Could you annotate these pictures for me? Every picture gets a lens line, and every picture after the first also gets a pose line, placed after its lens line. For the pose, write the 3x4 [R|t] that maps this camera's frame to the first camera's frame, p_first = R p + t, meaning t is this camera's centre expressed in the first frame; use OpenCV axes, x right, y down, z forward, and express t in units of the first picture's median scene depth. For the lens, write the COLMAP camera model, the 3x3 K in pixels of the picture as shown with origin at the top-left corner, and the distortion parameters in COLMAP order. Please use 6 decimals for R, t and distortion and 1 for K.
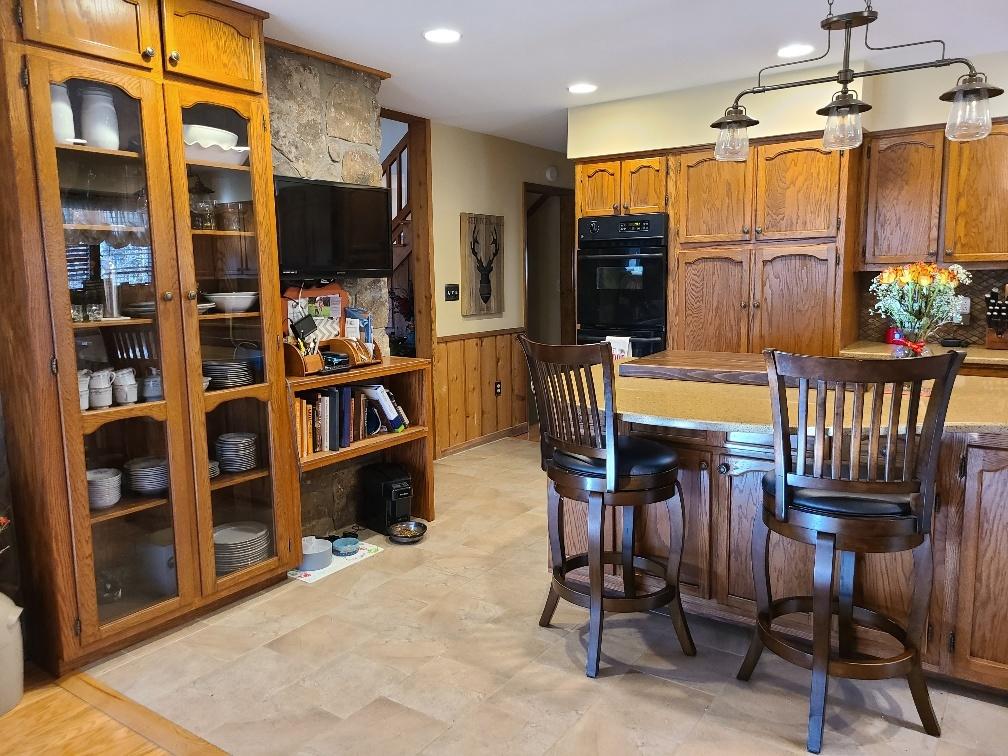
lens RADIAL K [[739.8, 0, 497.3], [0, 739.8, 371.7], [0, 0, 1]] dist [0.032512, -0.013147]
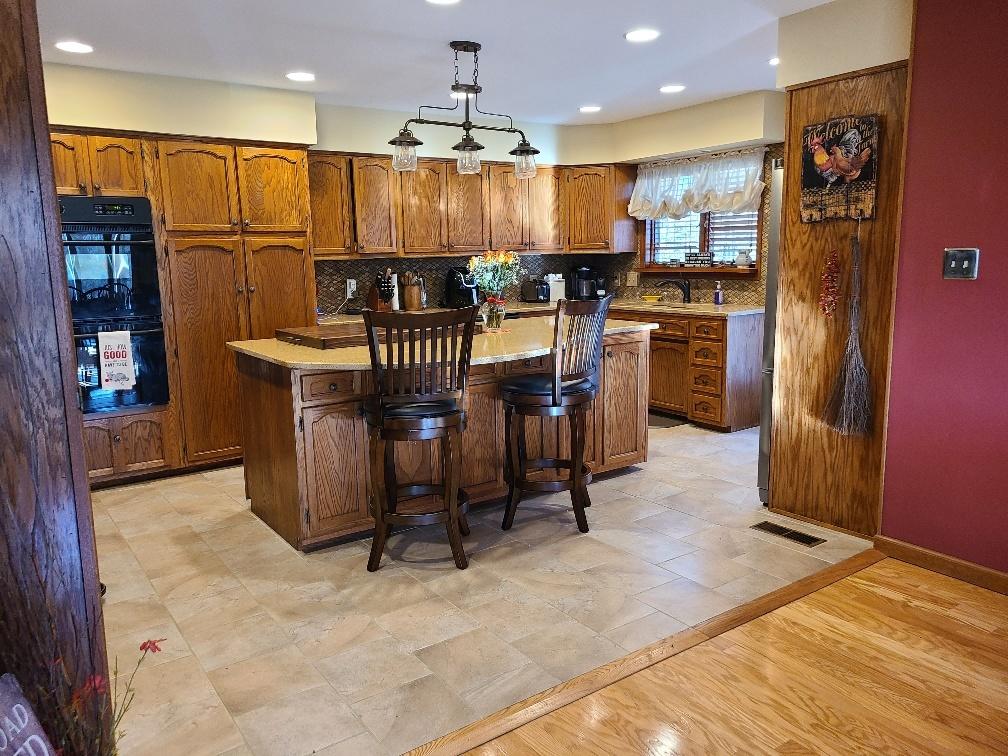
lens RADIAL K [[739.8, 0, 497.8], [0, 739.8, 381.7], [0, 0, 1]] dist [0.032512, -0.013147]
pose [[0.347731, -0.149339, 0.925625, -0.892250], [0.138354, 0.984599, 0.106878, -0.033671], [-0.927330, 0.090899, 0.363037, 0.404847]]
